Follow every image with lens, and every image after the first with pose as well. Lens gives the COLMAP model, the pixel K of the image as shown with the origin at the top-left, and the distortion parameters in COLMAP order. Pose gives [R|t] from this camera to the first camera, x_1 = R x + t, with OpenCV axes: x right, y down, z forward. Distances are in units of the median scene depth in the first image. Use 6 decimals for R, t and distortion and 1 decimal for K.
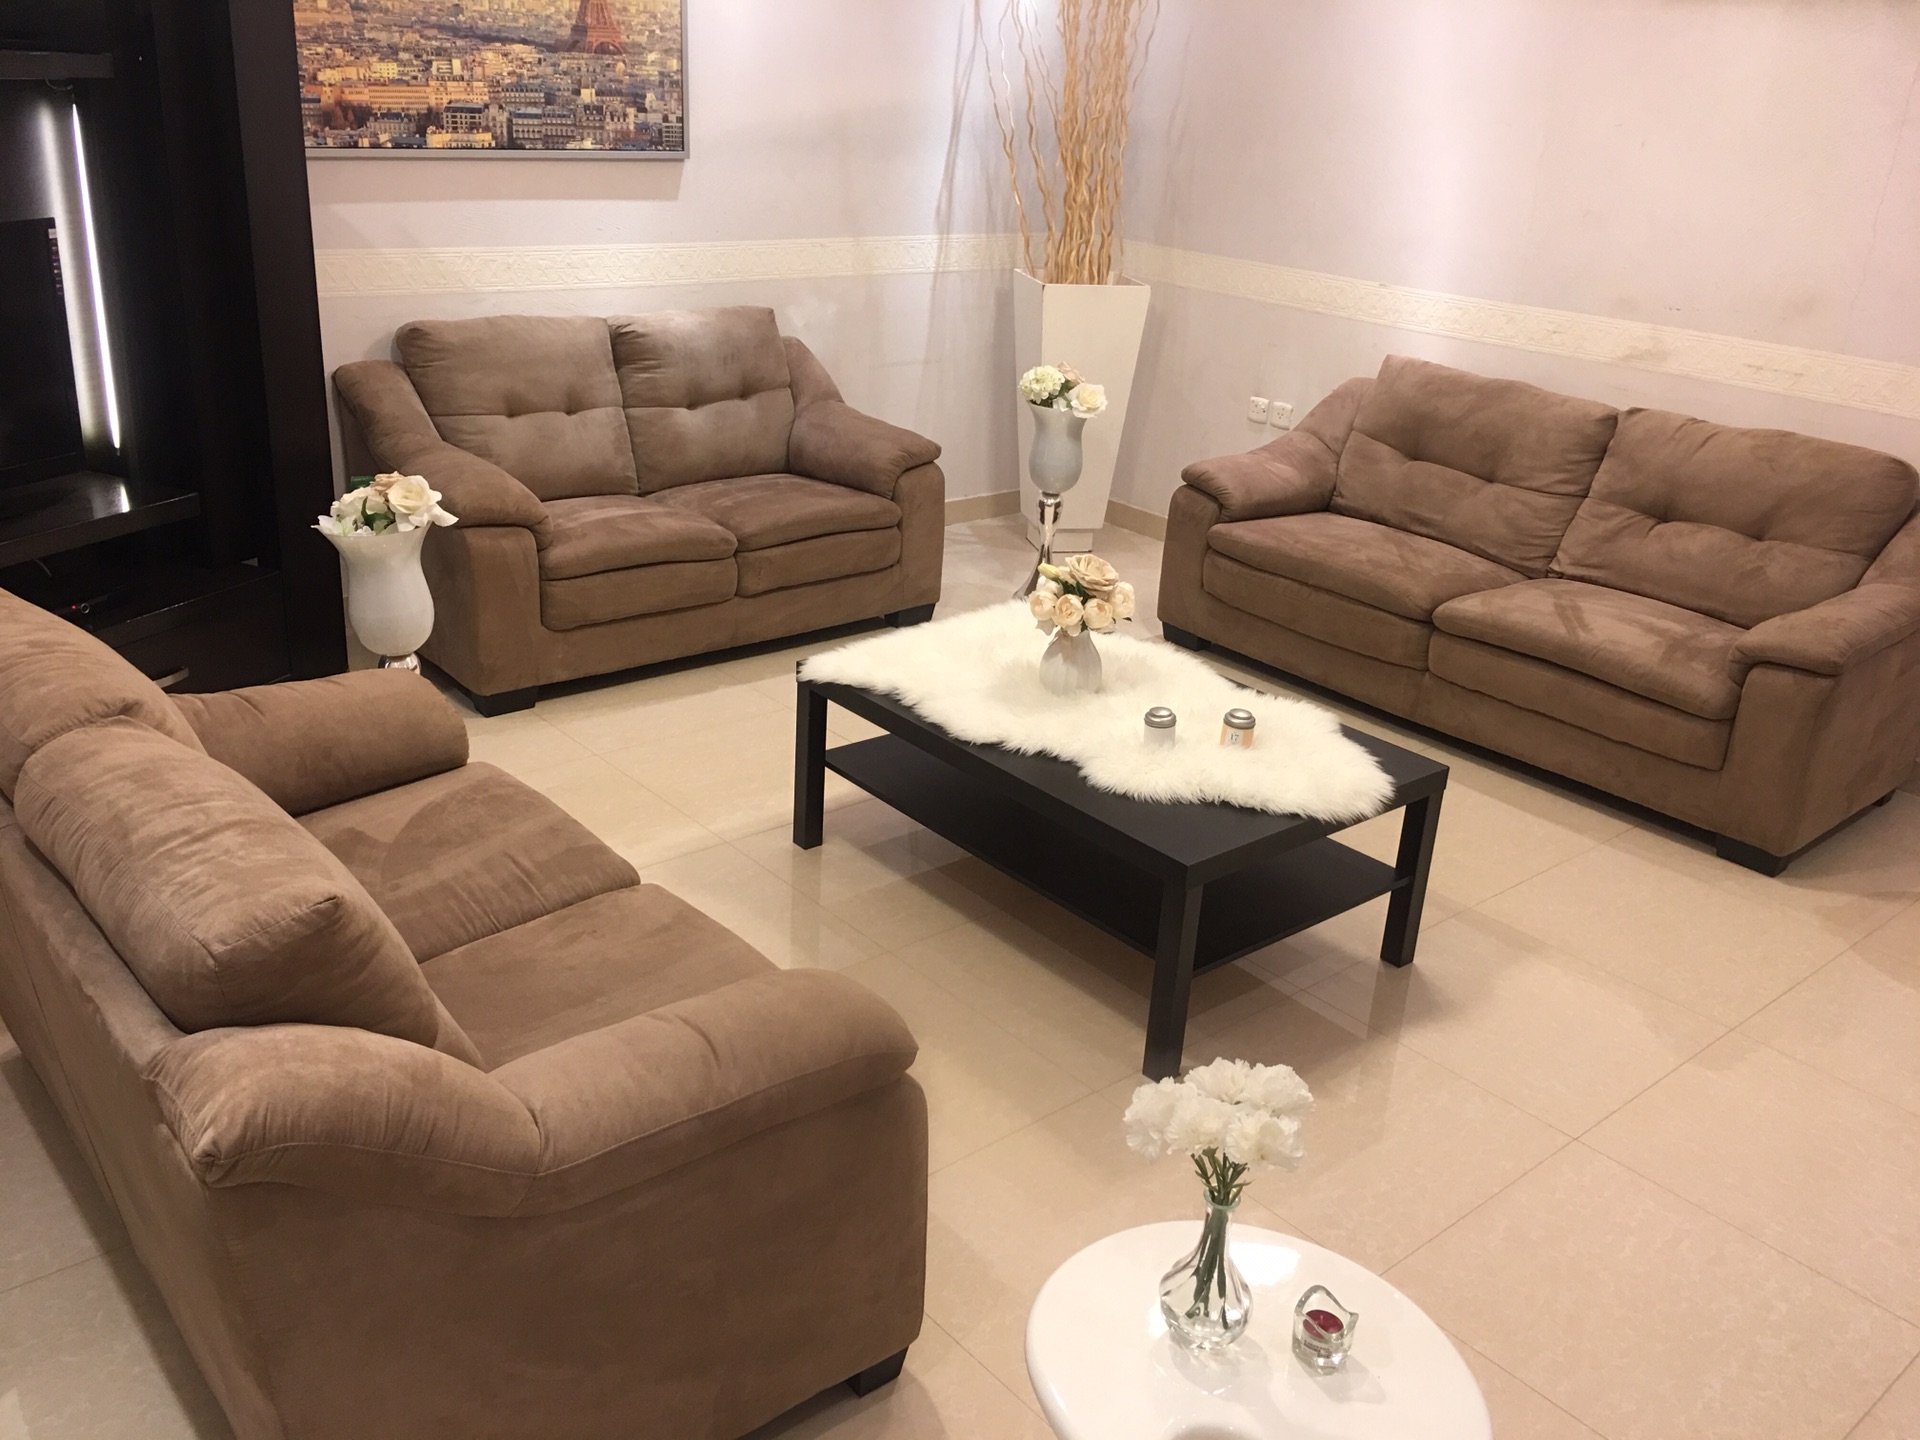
lens RADIAL K [[1624.5, 0, 970.6], [0, 1624.5, 707.7], [0, 0, 1]] dist [0.085328, -0.111106]
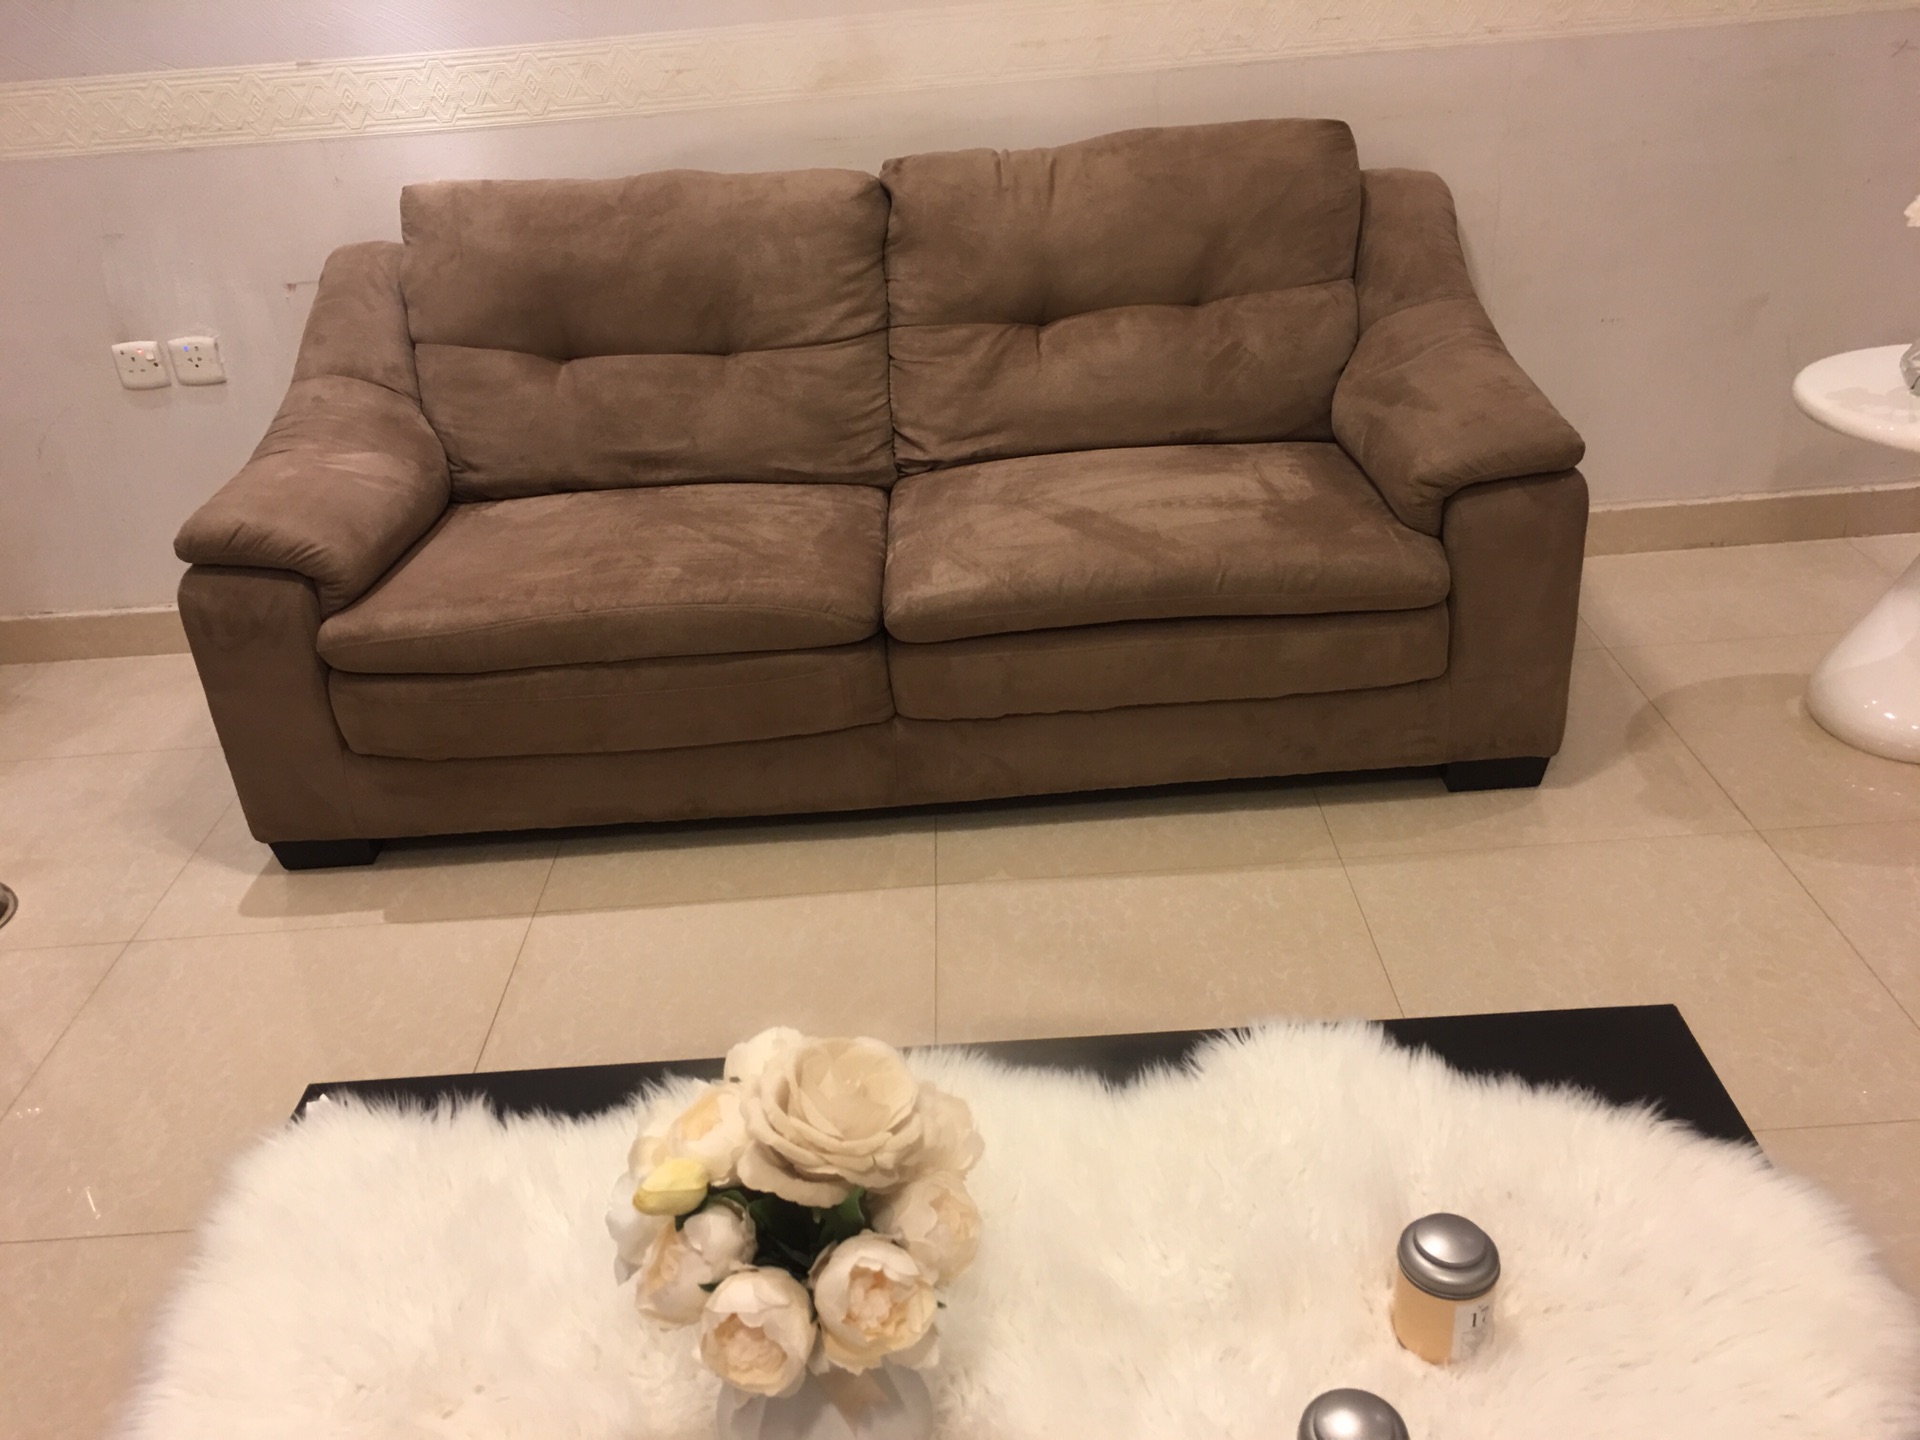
lens RADIAL K [[1630.0, 0, 965.4], [0, 1630.0, 709.2], [0, 0, 1]] dist [0.072242, -0.091501]
pose [[0.640335, -0.457071, 0.617298, -0.036837], [0.386537, 0.886249, 0.255250, -0.145932], [-0.663747, 0.075163, 0.744171, 0.548773]]
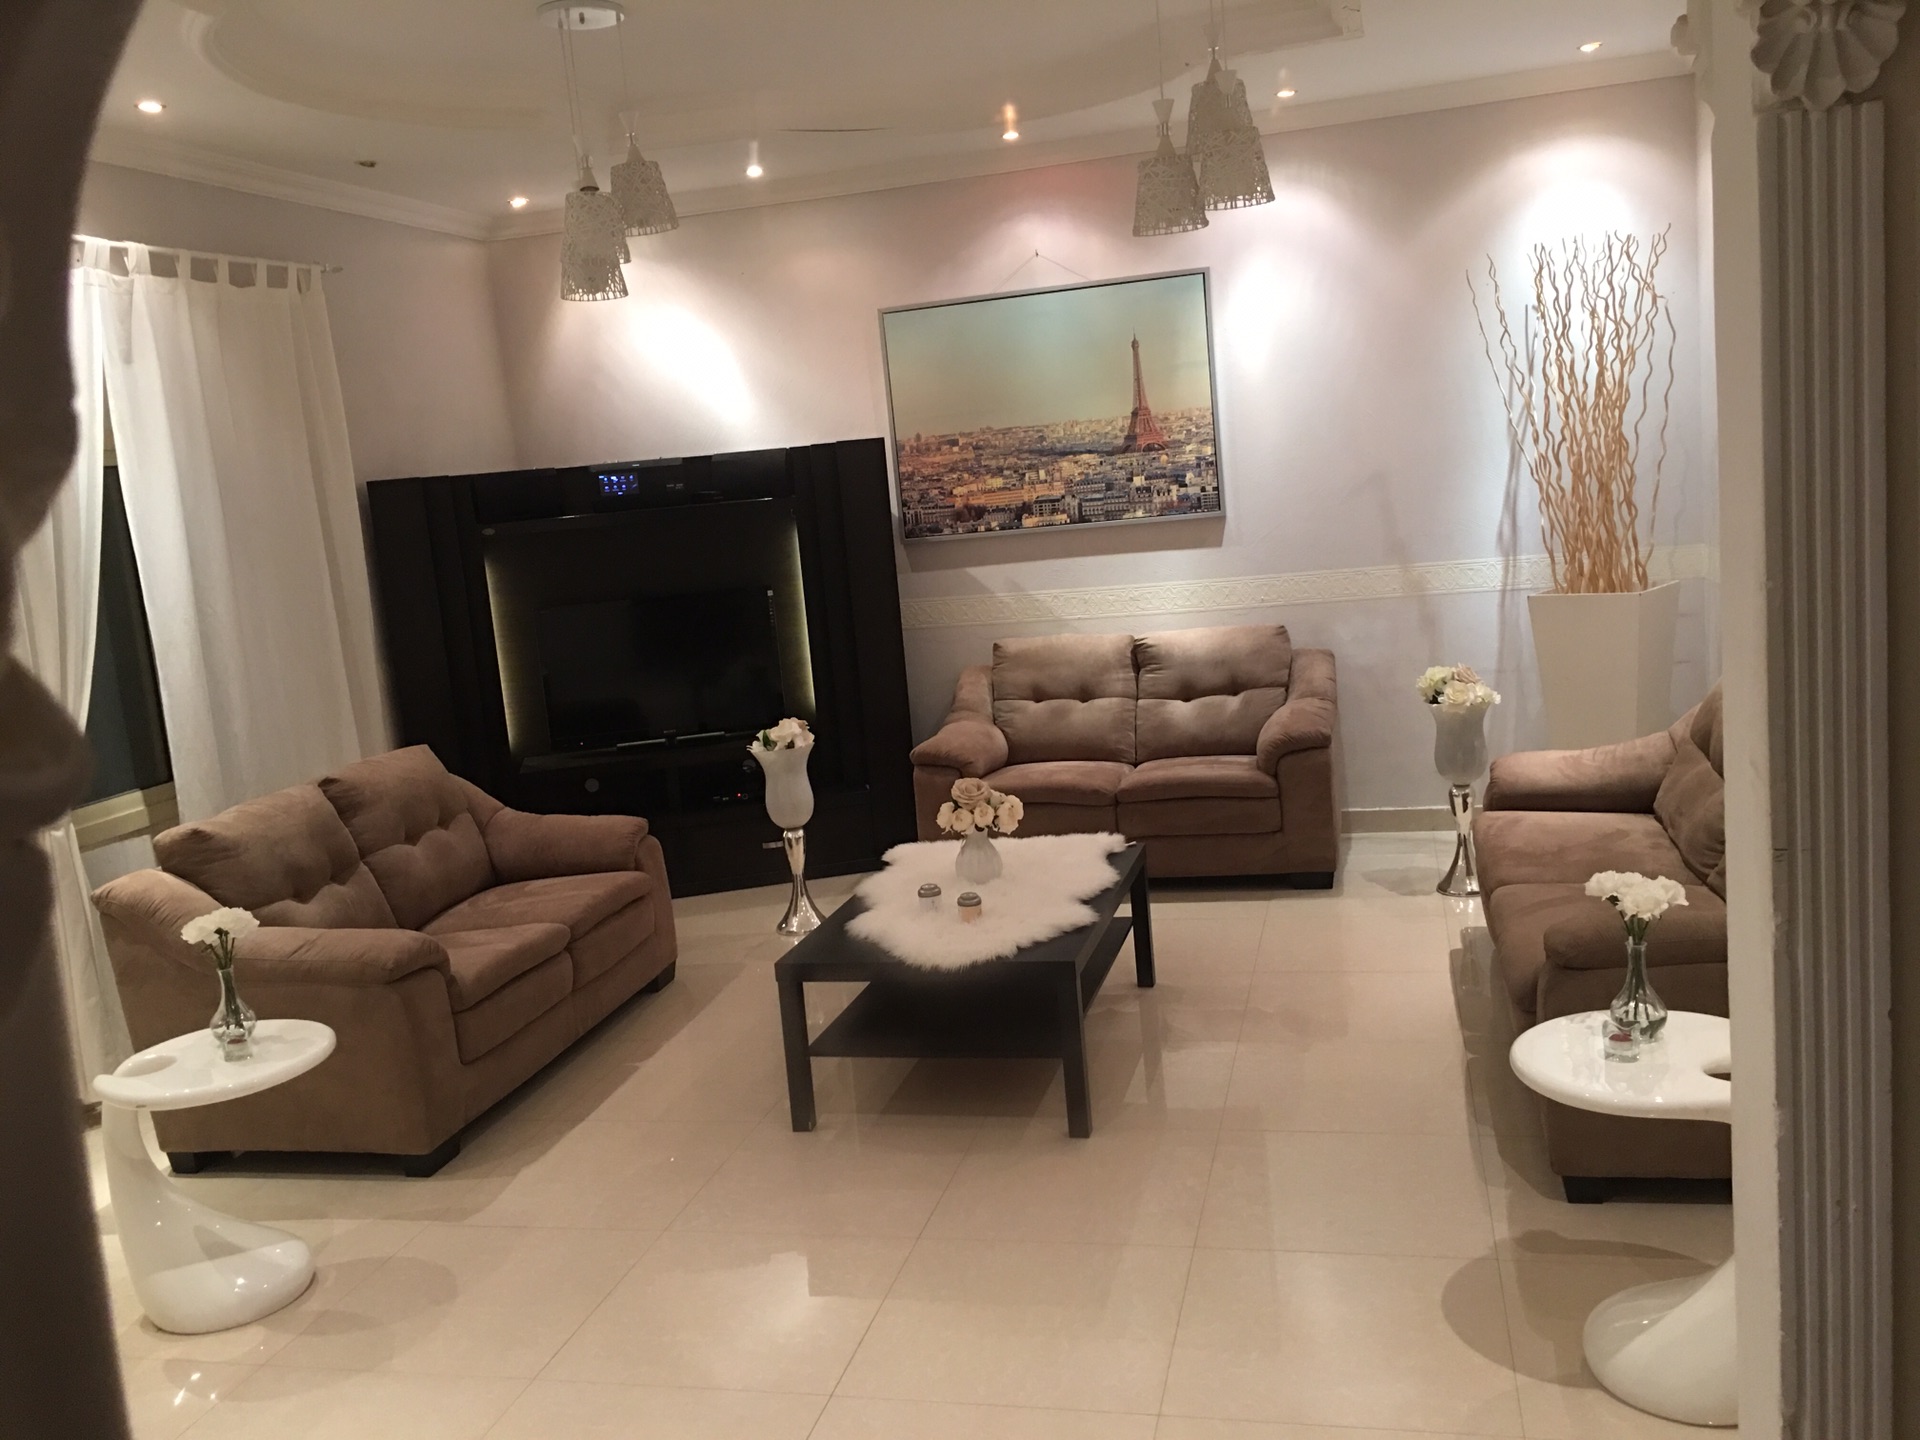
lens RADIAL K [[1639.5, 0, 967.7], [0, 1639.5, 710.3], [0, 0, 1]] dist [0.046541, -0.007994]
pose [[0.566301, 0.010838, -0.824127, 0.853442], [-0.190144, 0.974659, -0.117840, 0.009517], [0.801966, 0.223435, 0.554011, 0.158546]]
